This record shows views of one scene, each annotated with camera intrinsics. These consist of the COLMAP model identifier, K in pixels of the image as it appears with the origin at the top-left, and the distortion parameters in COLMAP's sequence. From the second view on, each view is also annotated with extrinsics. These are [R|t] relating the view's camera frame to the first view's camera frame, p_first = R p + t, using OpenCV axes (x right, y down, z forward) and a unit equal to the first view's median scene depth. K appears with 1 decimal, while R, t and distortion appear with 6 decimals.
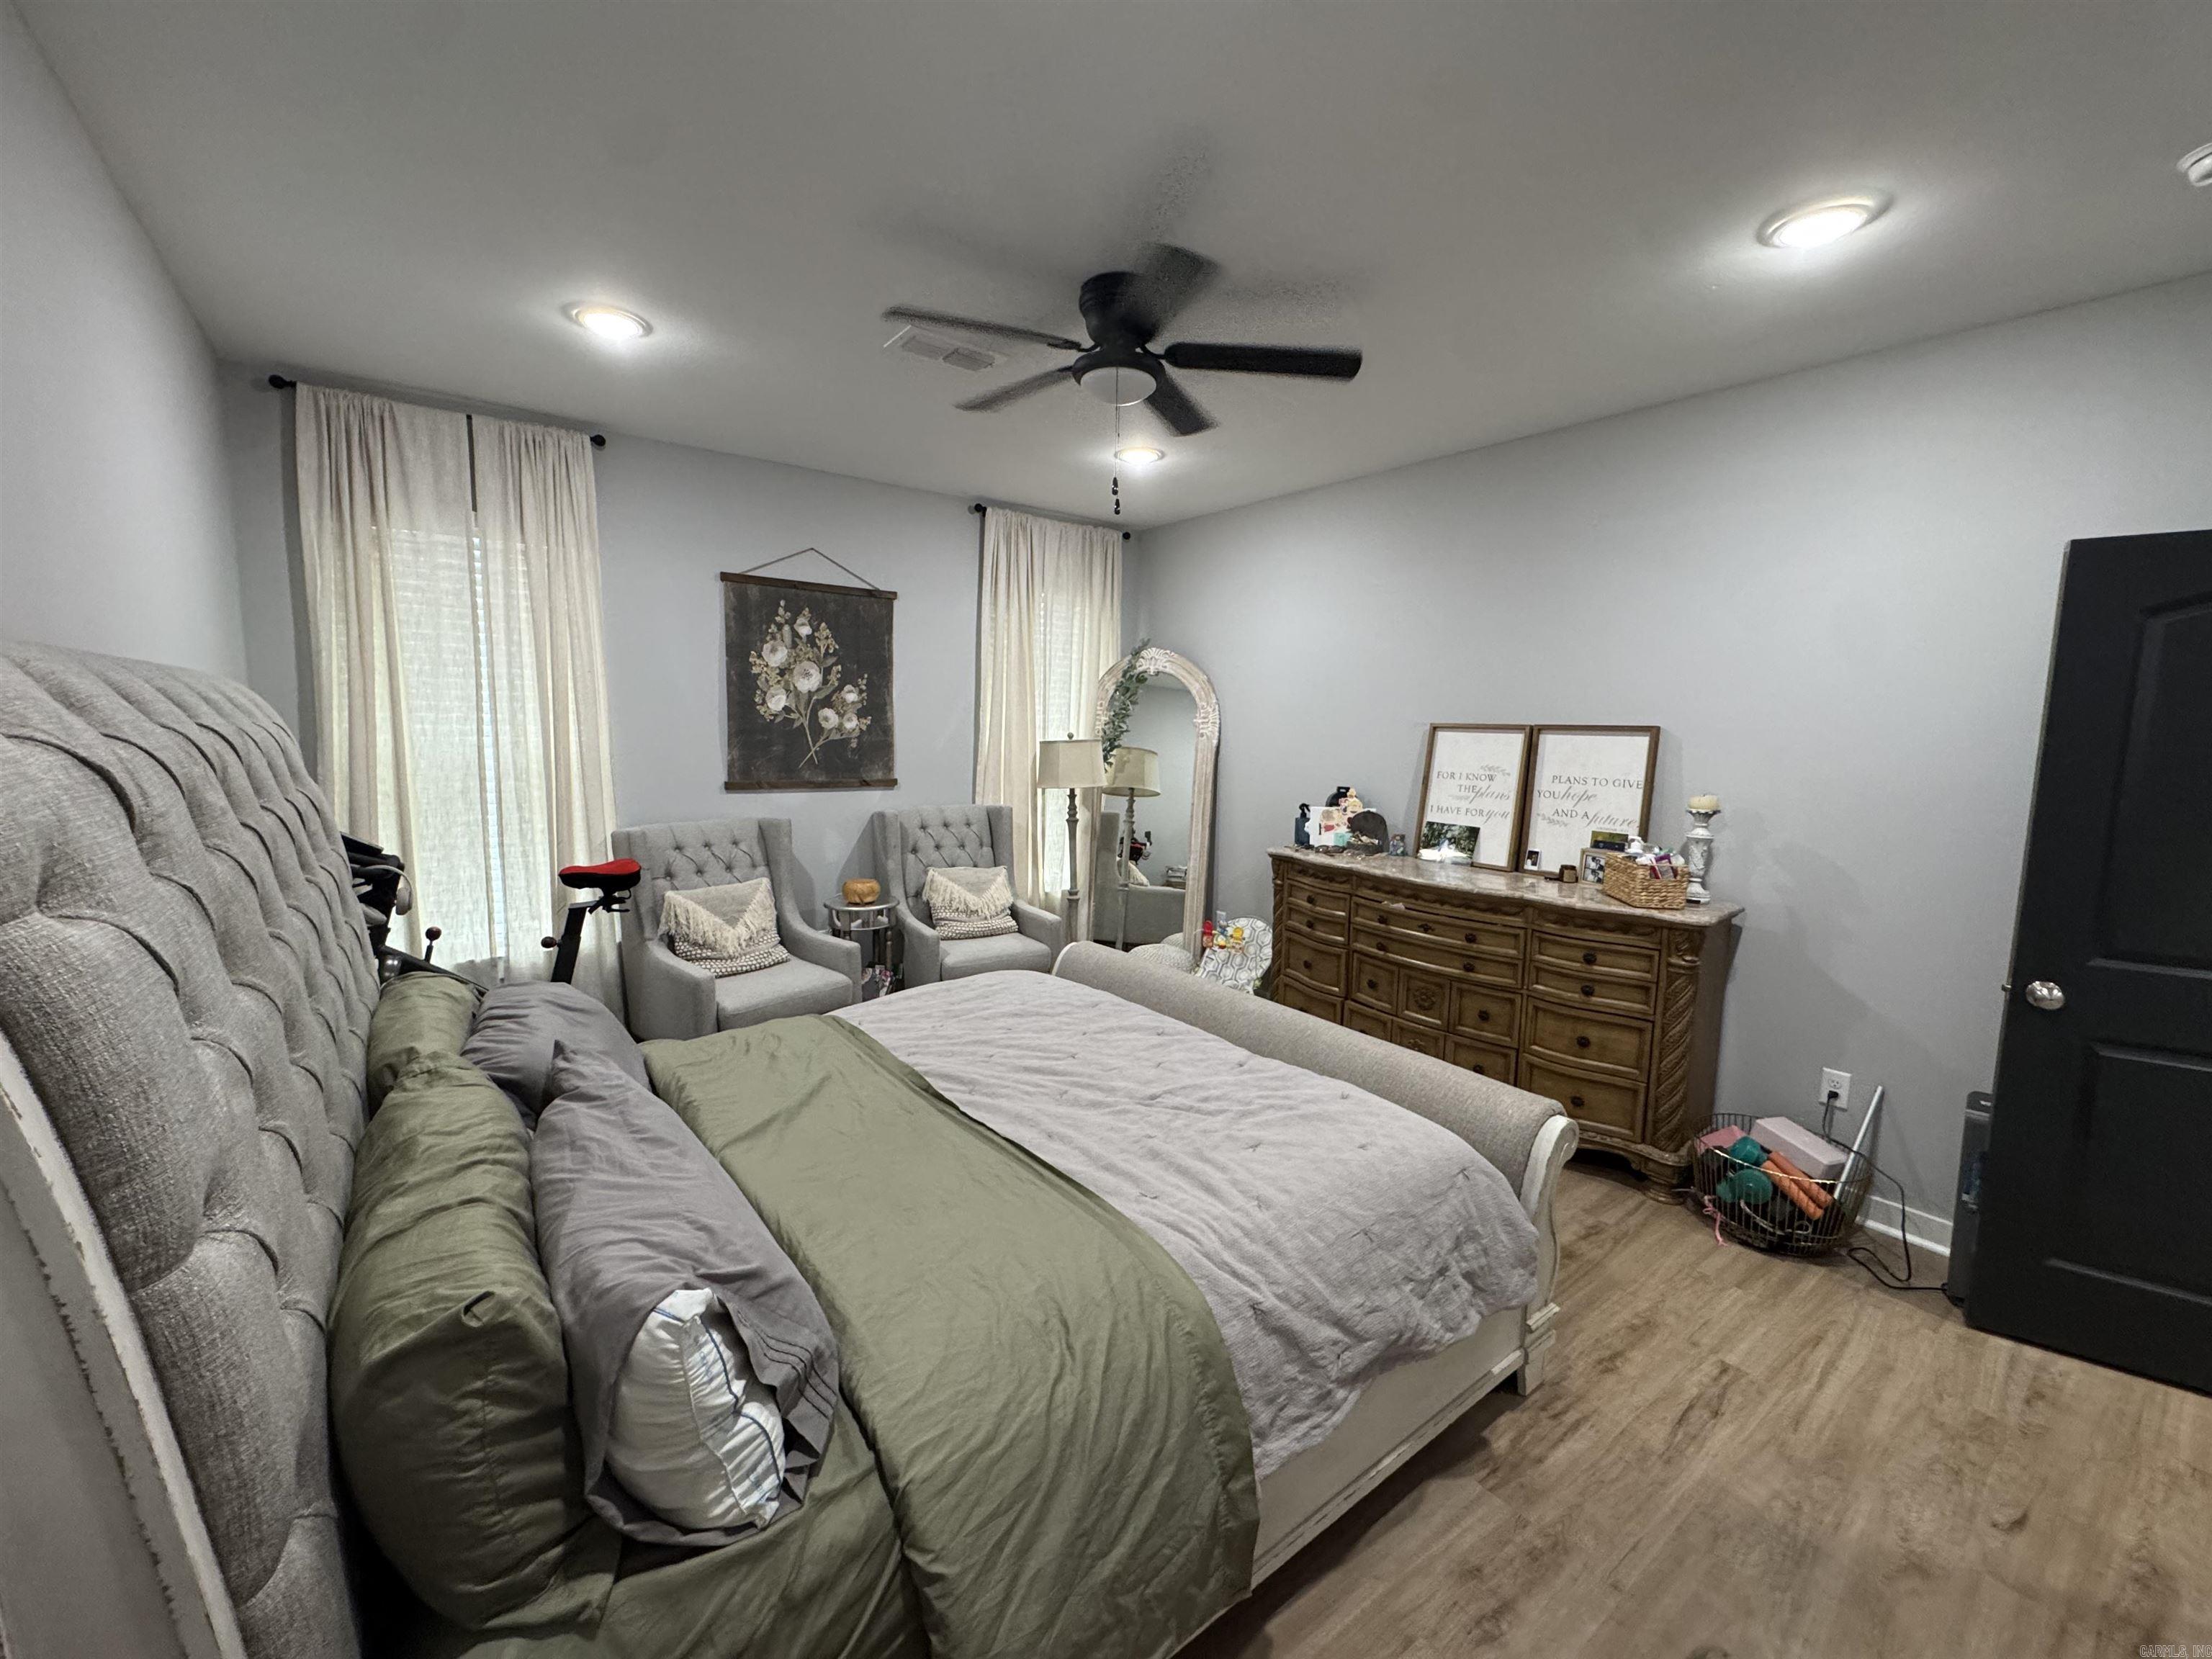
lens RADIAL K [[886.1, 0, 1108.7], [0, 886.1, 825.2], [0, 0, 1]] dist [-0.000356, 0.000168]
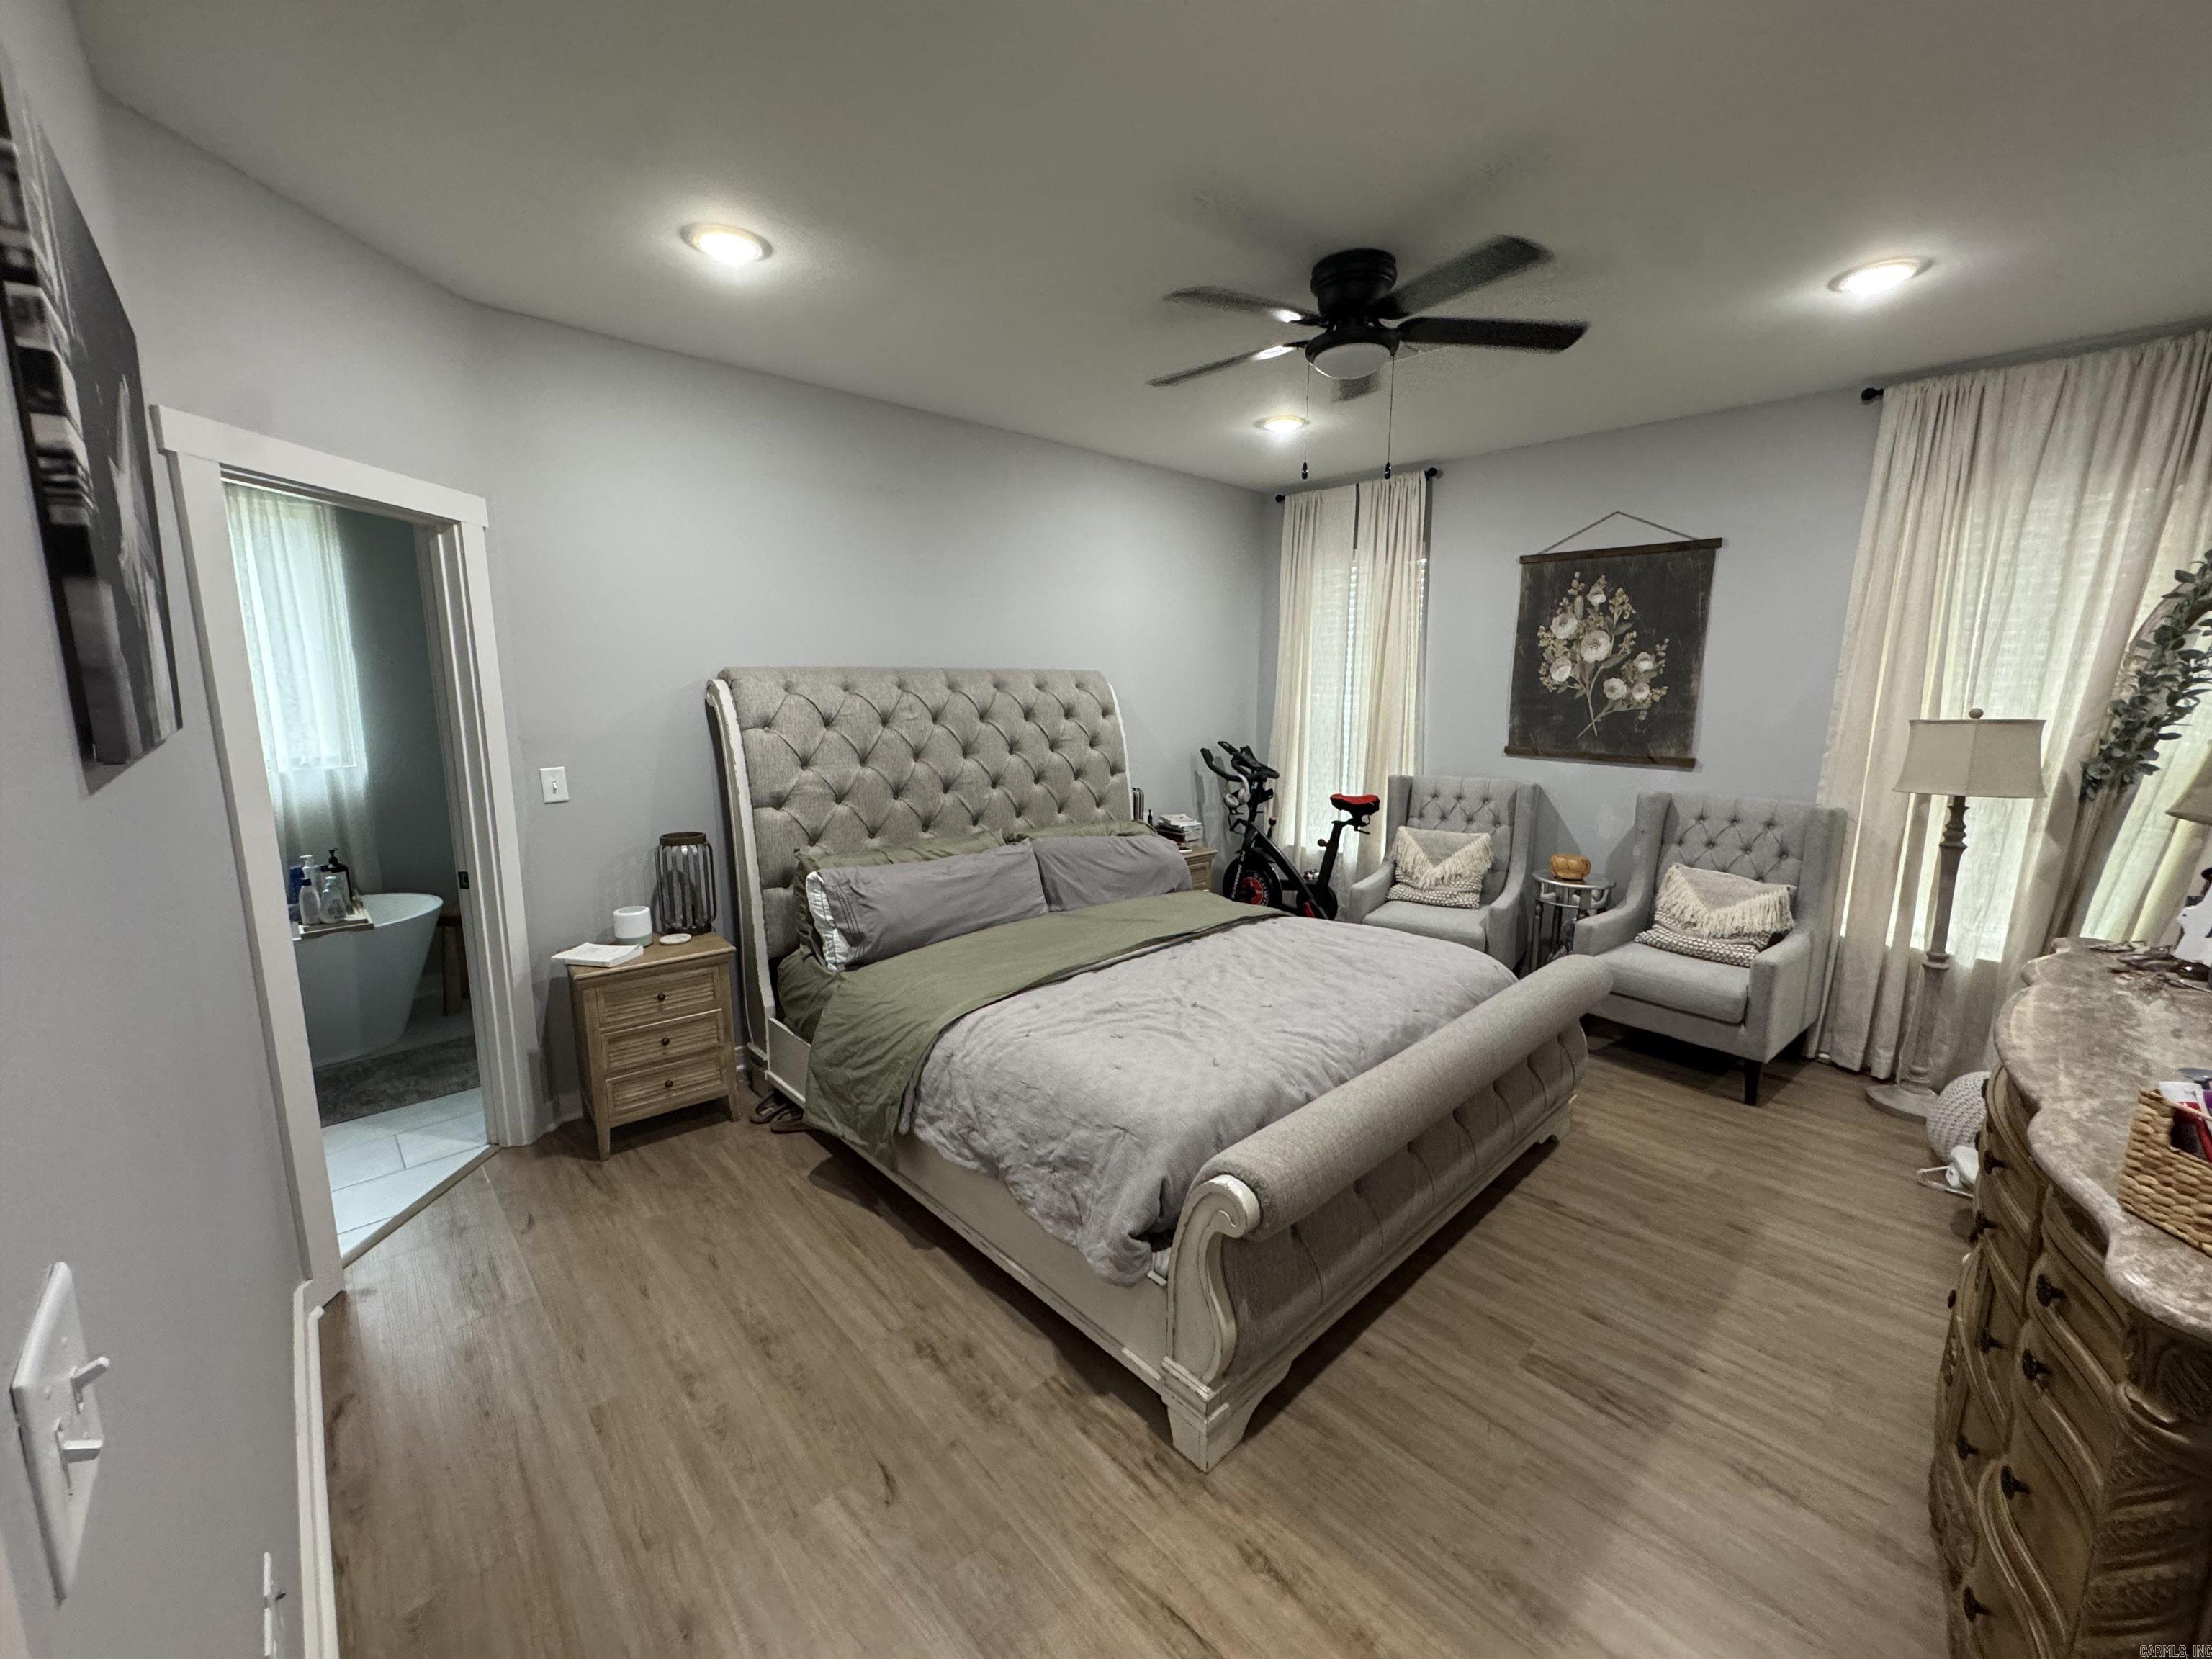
lens RADIAL K [[886.1, 0, 1108.7], [0, 886.1, 825.2], [0, 0, 1]] dist [-0.000356, 0.000168]
pose [[0.106581, 0.138969, -0.984545, 0.605554], [-0.124282, 0.984281, 0.125478, -0.028702], [0.986506, 0.108988, 0.122177, 0.373018]]
